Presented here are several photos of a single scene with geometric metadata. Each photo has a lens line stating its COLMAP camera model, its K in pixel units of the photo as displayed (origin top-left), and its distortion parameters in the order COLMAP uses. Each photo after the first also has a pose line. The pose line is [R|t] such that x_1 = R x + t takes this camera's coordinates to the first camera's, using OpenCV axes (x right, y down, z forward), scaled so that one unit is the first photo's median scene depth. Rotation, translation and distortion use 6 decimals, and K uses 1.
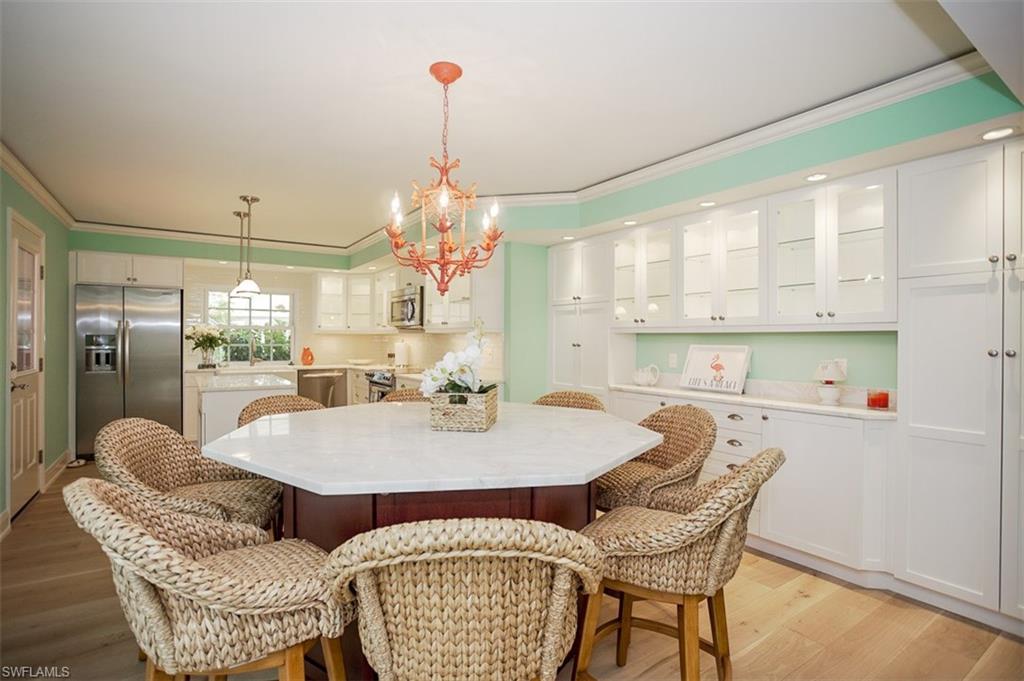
lens RADIAL K [[487.5, 0, 511.6], [0, 487.5, 339.4], [0, 0, 1]] dist [0.000566, -0.000029]
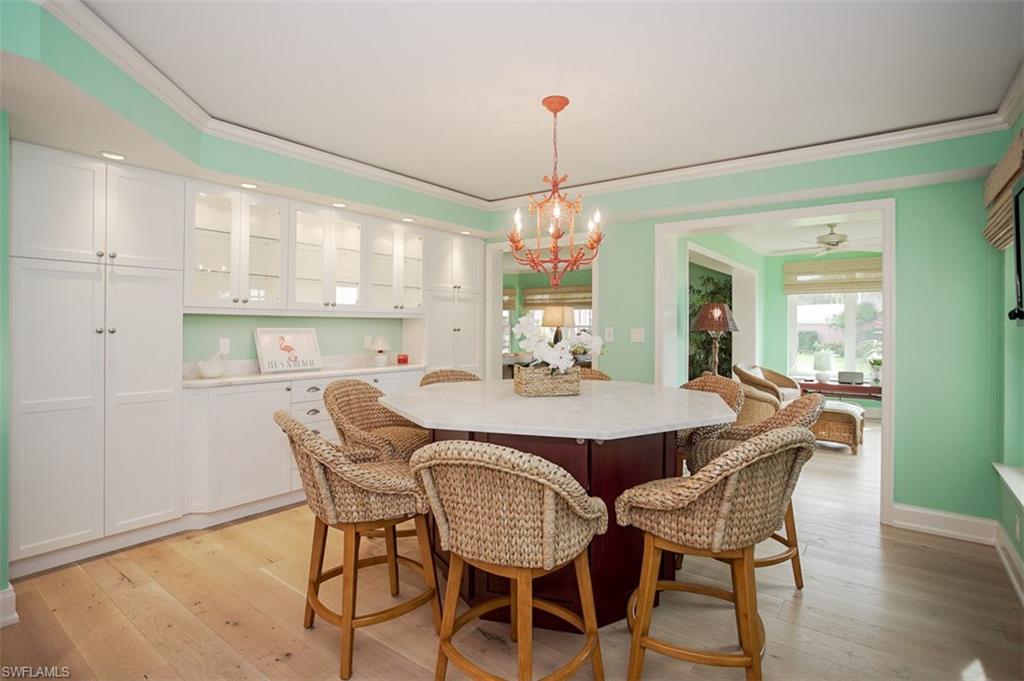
lens RADIAL K [[522.3, 0, 513.3], [0, 522.3, 334.8], [0, 0, 1]] dist [-0.025515, 0.000215]
pose [[-0.293944, -0.026653, 0.955451, -0.923117], [-0.008462, 0.999645, 0.025282, -0.006620], [-0.955785, -0.000653, -0.294065, 1.004260]]
